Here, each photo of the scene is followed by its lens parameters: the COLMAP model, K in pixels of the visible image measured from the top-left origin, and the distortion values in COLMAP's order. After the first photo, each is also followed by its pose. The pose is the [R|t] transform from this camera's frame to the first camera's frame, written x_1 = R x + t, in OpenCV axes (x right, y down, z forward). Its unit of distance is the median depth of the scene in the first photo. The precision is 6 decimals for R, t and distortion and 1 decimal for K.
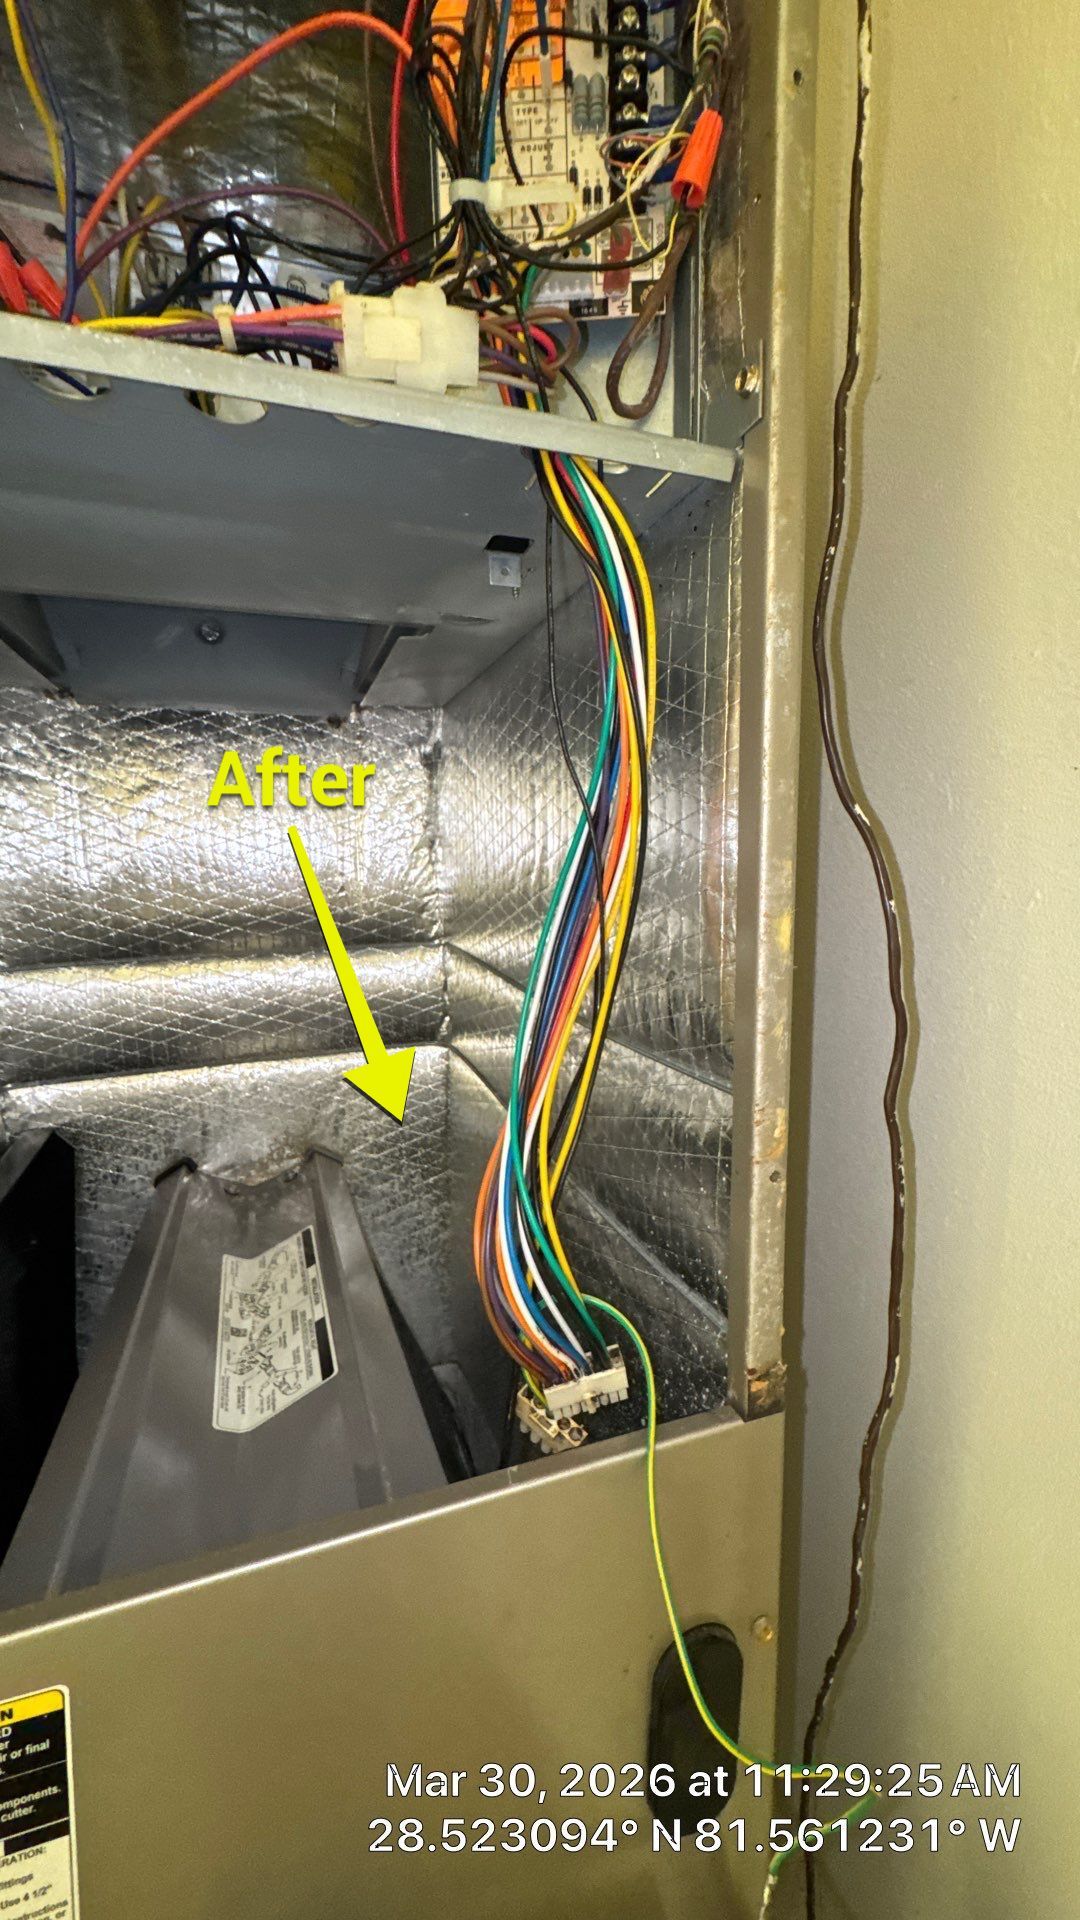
lens RADIAL K [[772.1, 0, 541.0], [0, 772.1, 957.4], [0, 0, 1]] dist [-0.004022, 0.000743]
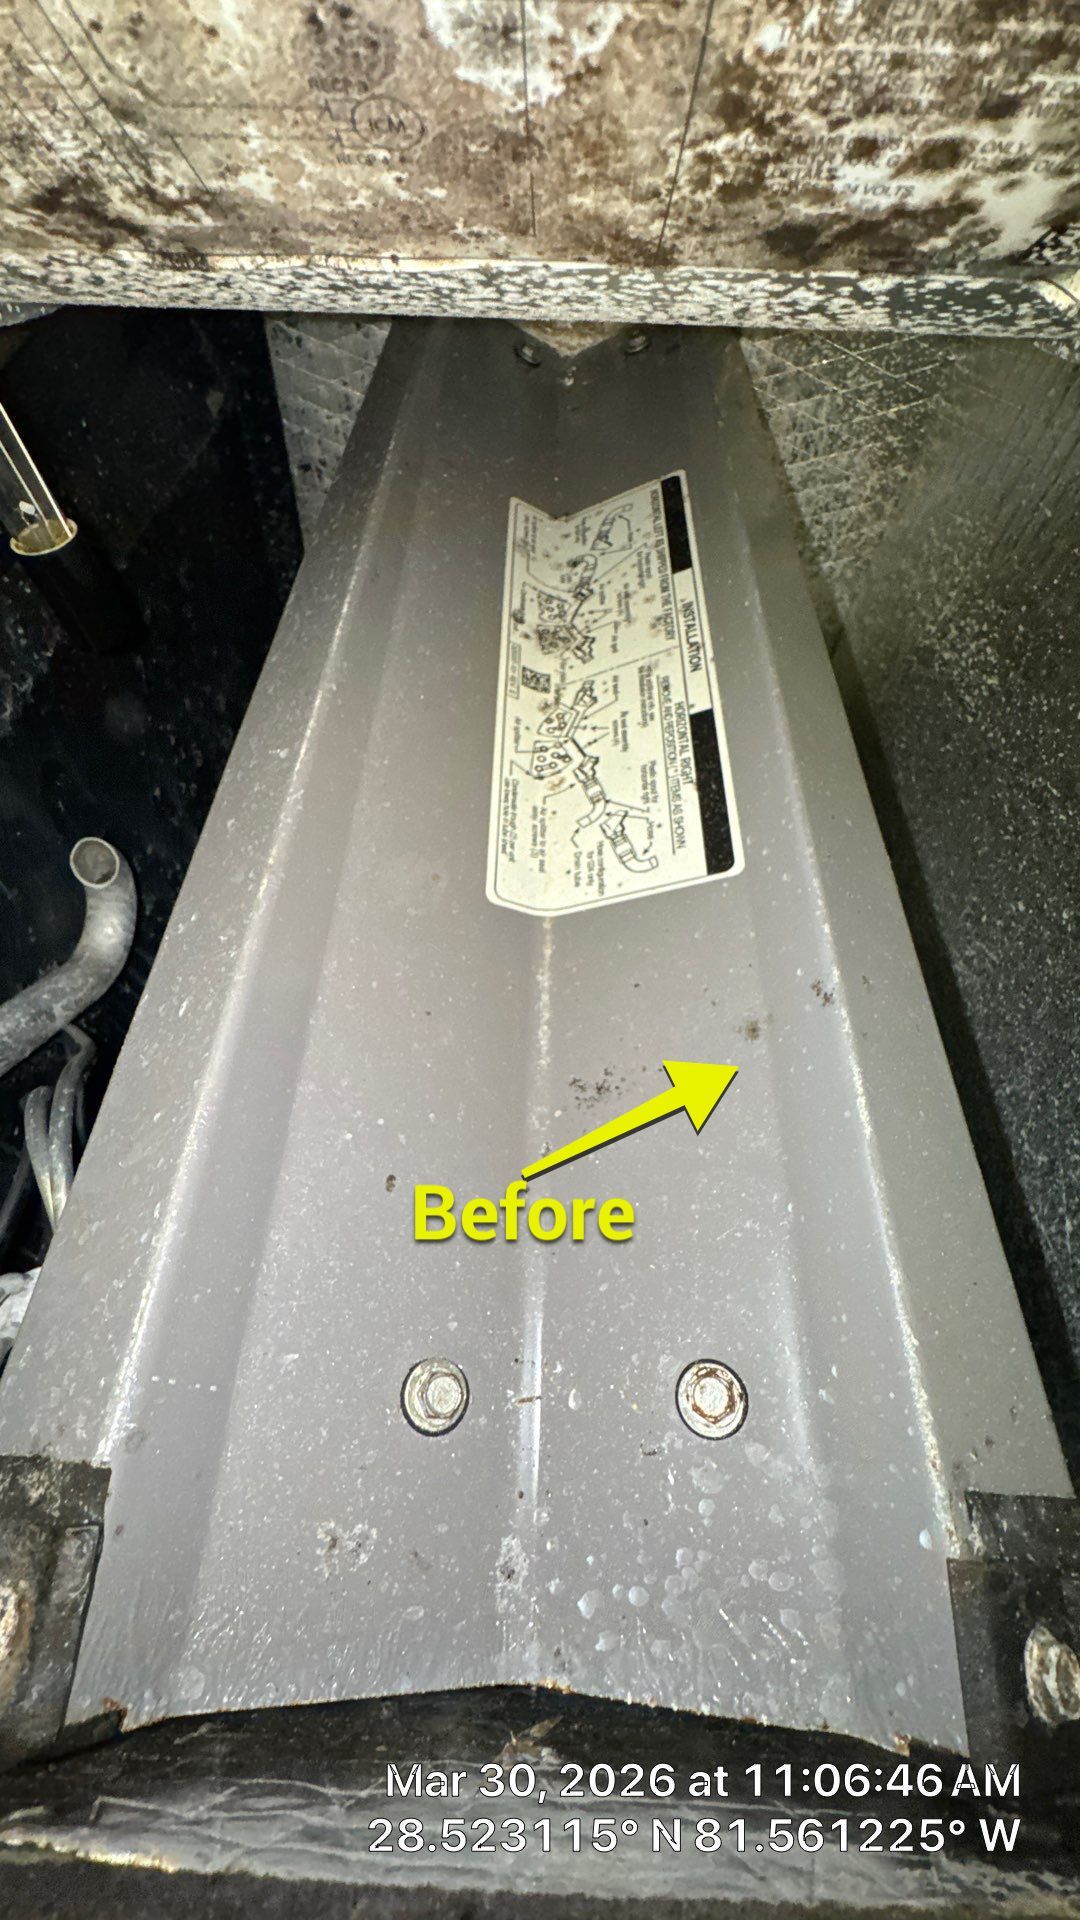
lens RADIAL K [[772.1, 0, 541.0], [0, 772.1, 957.4], [0, 0, 1]] dist [-0.004022, 0.000743]
pose [[0.930392, 0.327194, -0.165273, -0.261707], [-0.071614, 0.604422, 0.793439, 0.203384], [0.359503, -0.726373, 0.585781, 0.607442]]
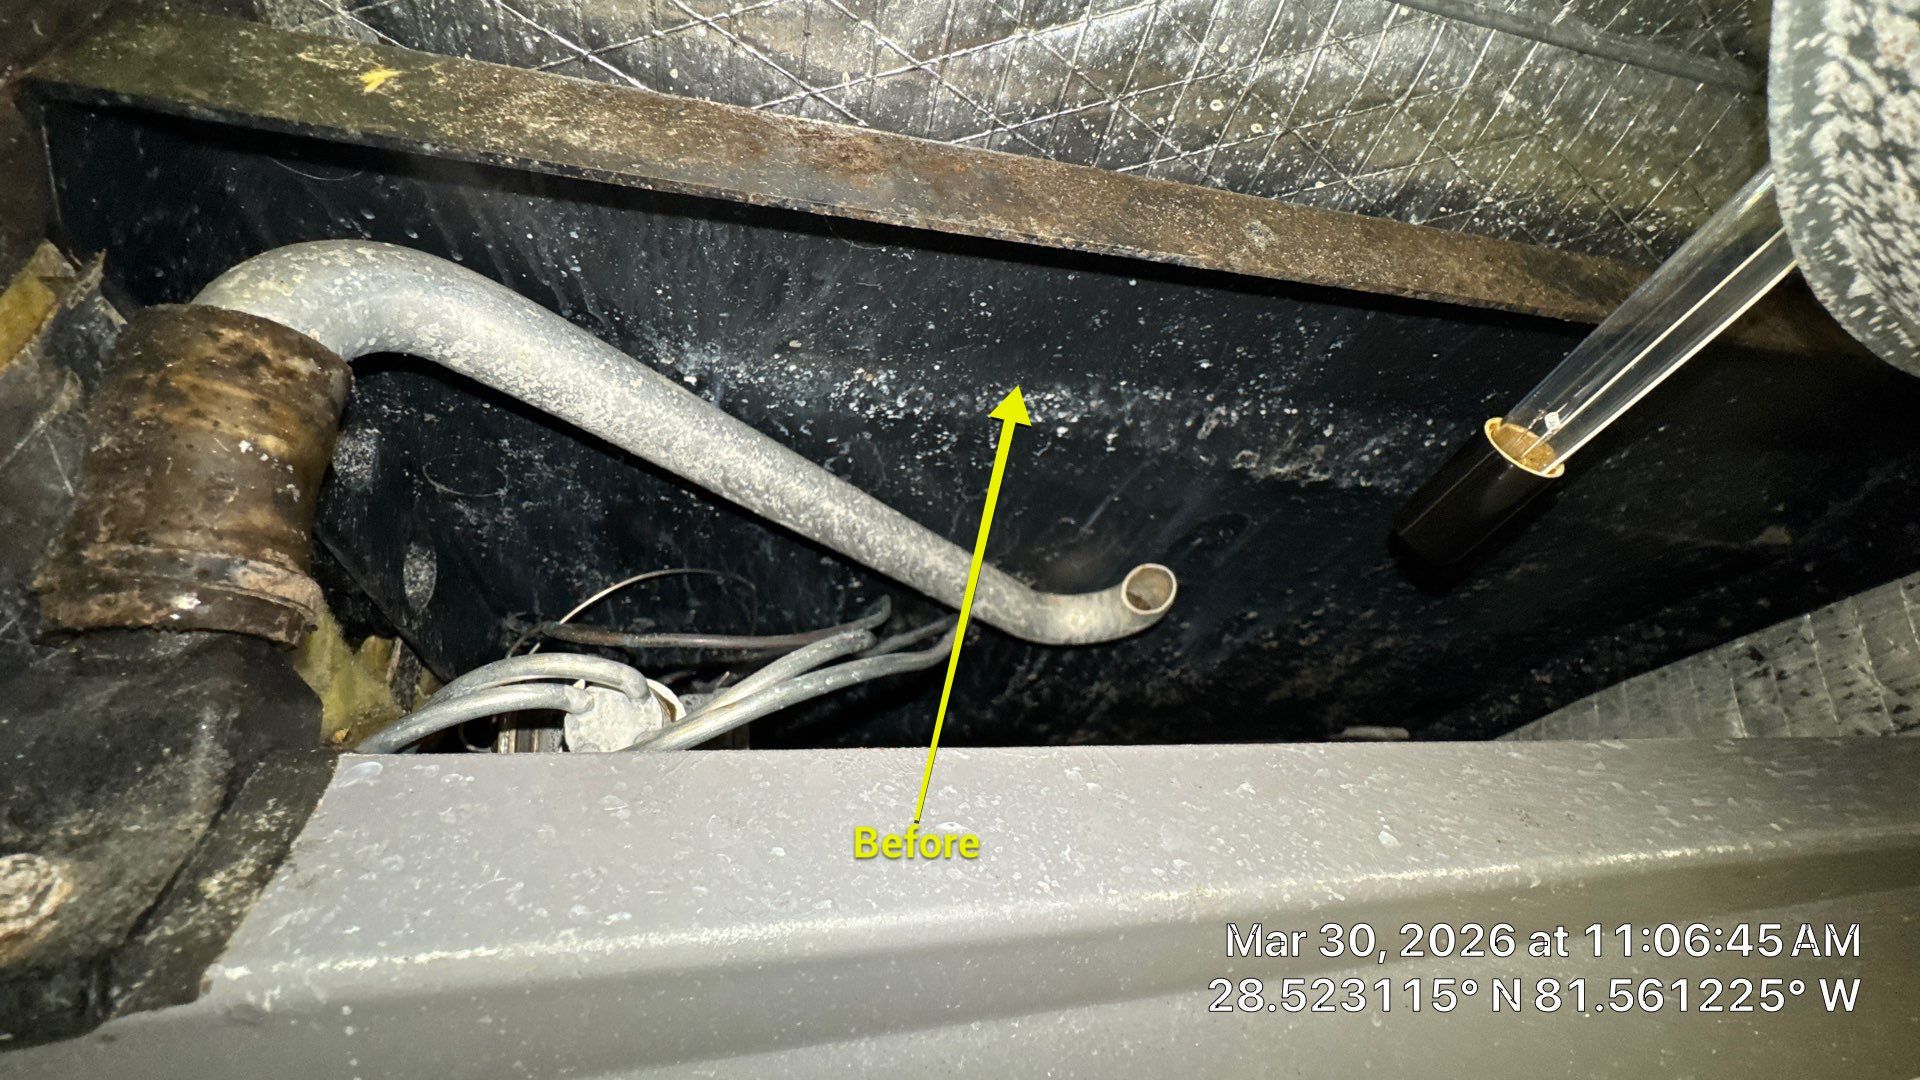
lens RADIAL K [[772.1, 0, 963.3], [0, 772.1, 540.1], [0, 0, 1]] dist [-0.004022, 0.000743]
pose [[-0.202942, 0.767688, -0.607841, -0.383591], [-0.365318, 0.516579, 0.774396, 0.272857], [0.908492, 0.379212, 0.175615, 0.663807]]
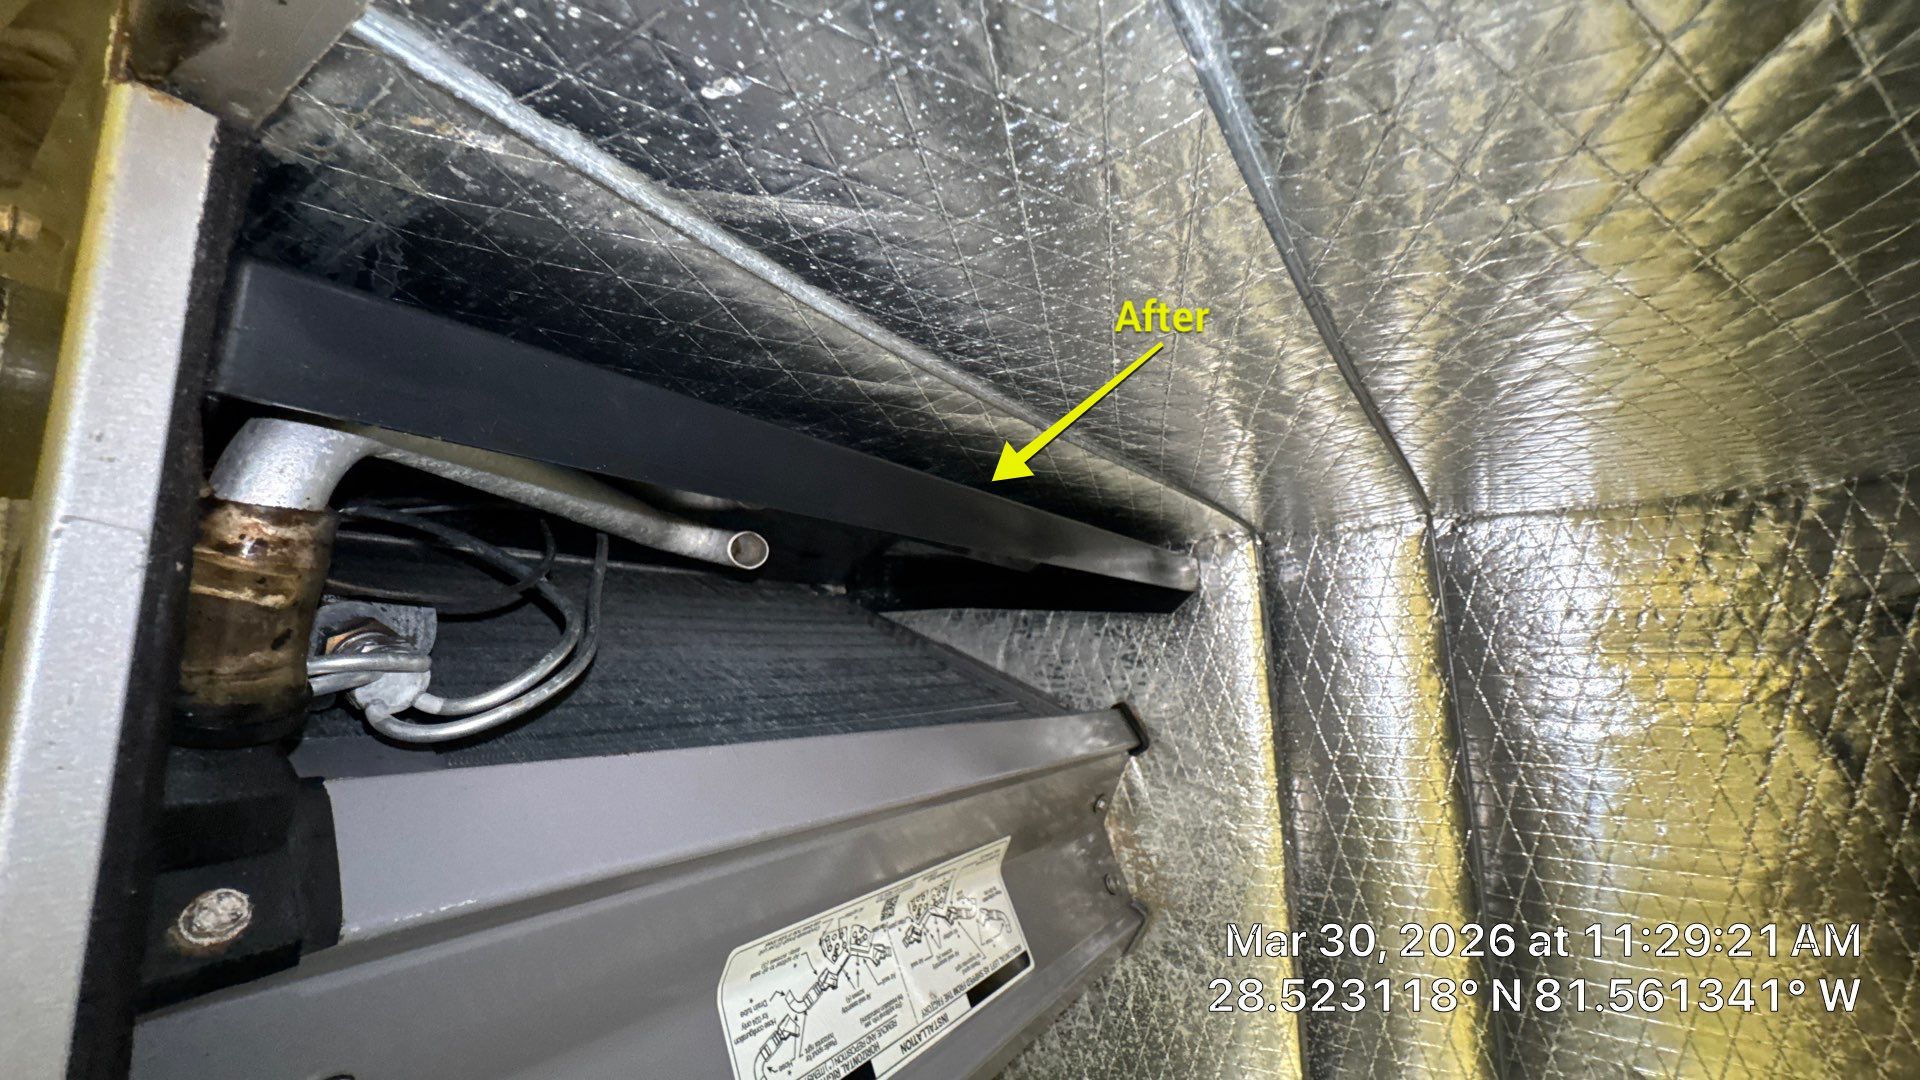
lens RADIAL K [[772.1, 0, 963.3], [0, 772.1, 540.1], [0, 0, 1]] dist [-0.004022, 0.000743]
pose [[-0.177687, 0.890317, -0.419242, -0.437018], [-0.892967, 0.033166, 0.448899, 0.115360], [0.413567, 0.454133, 0.789130, 0.359338]]
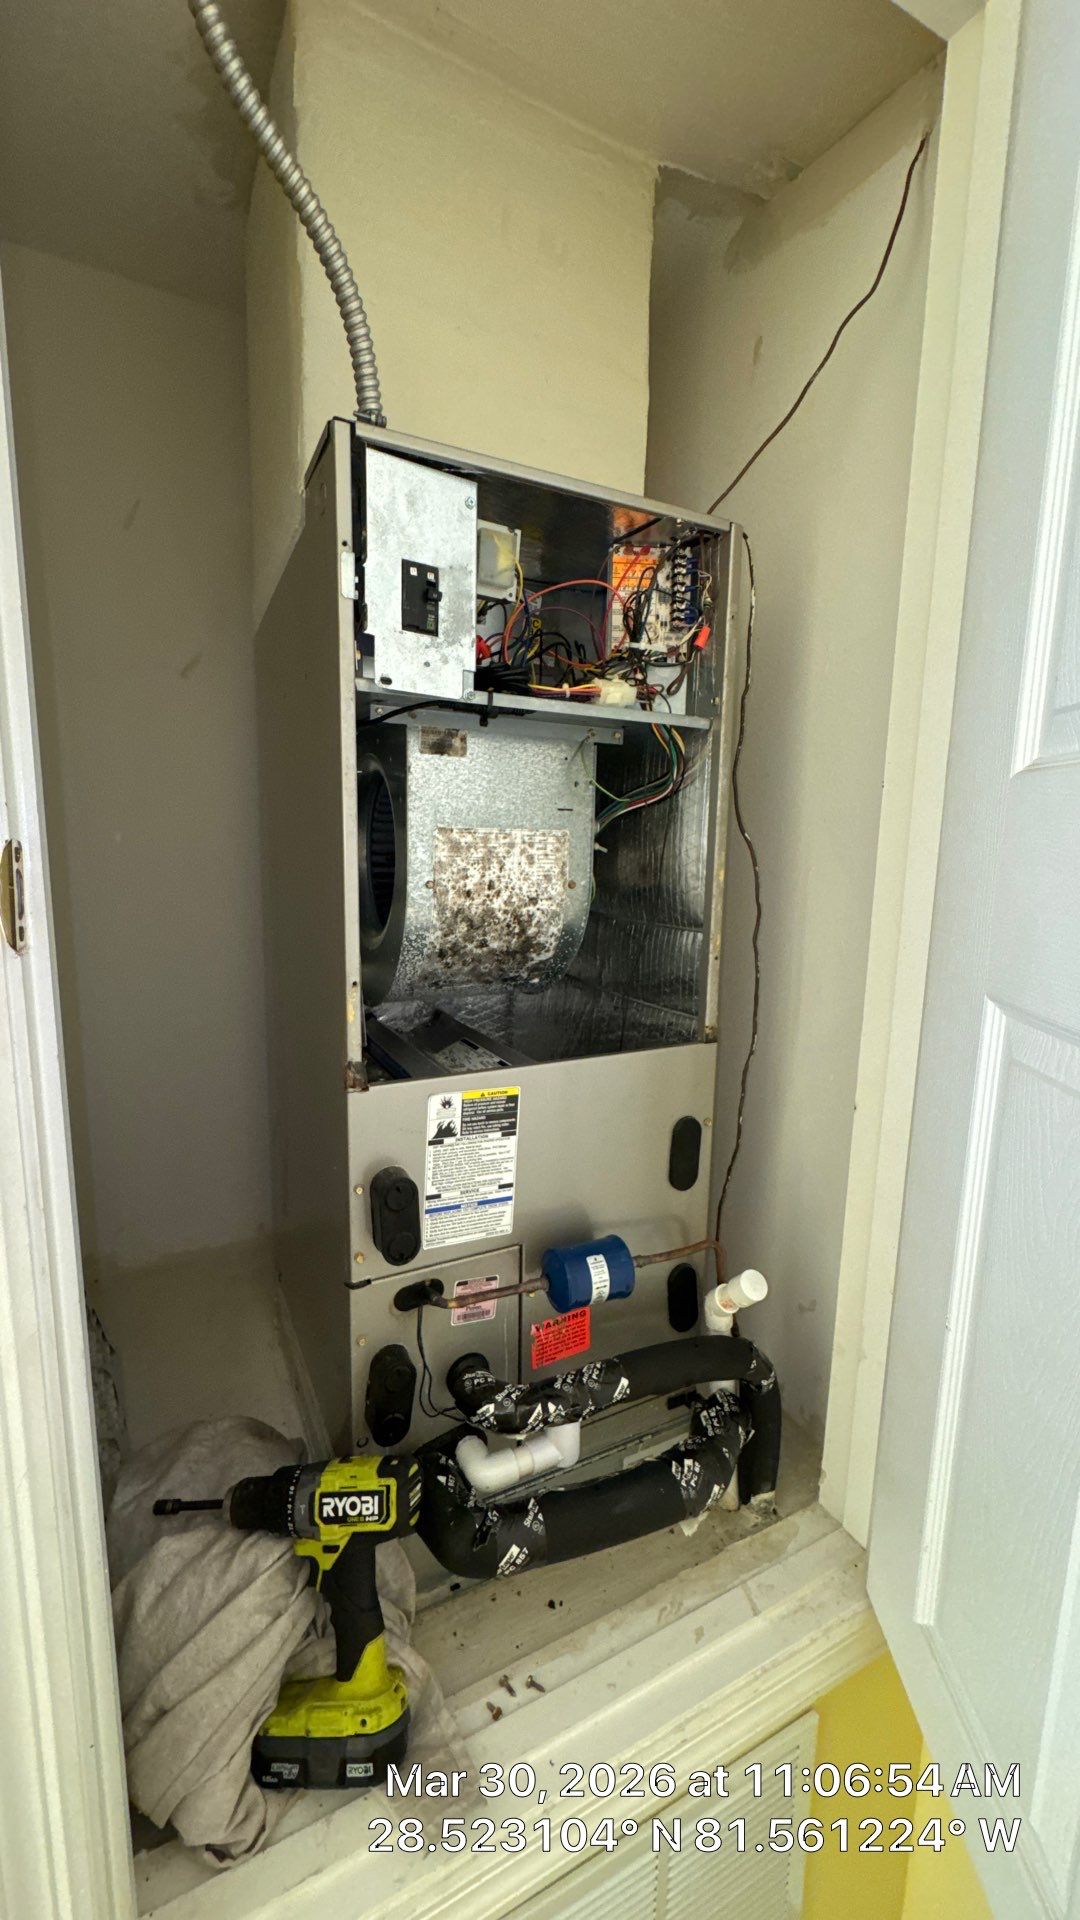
lens RADIAL K [[772.1, 0, 541.0], [0, 772.1, 957.4], [0, 0, 1]] dist [-0.004022, 0.000743]
pose [[0.990455, 0.013180, 0.137208, -0.486006], [-0.015693, 0.999728, 0.017253, 0.149862], [-0.136943, -0.019242, 0.990392, -1.163591]]
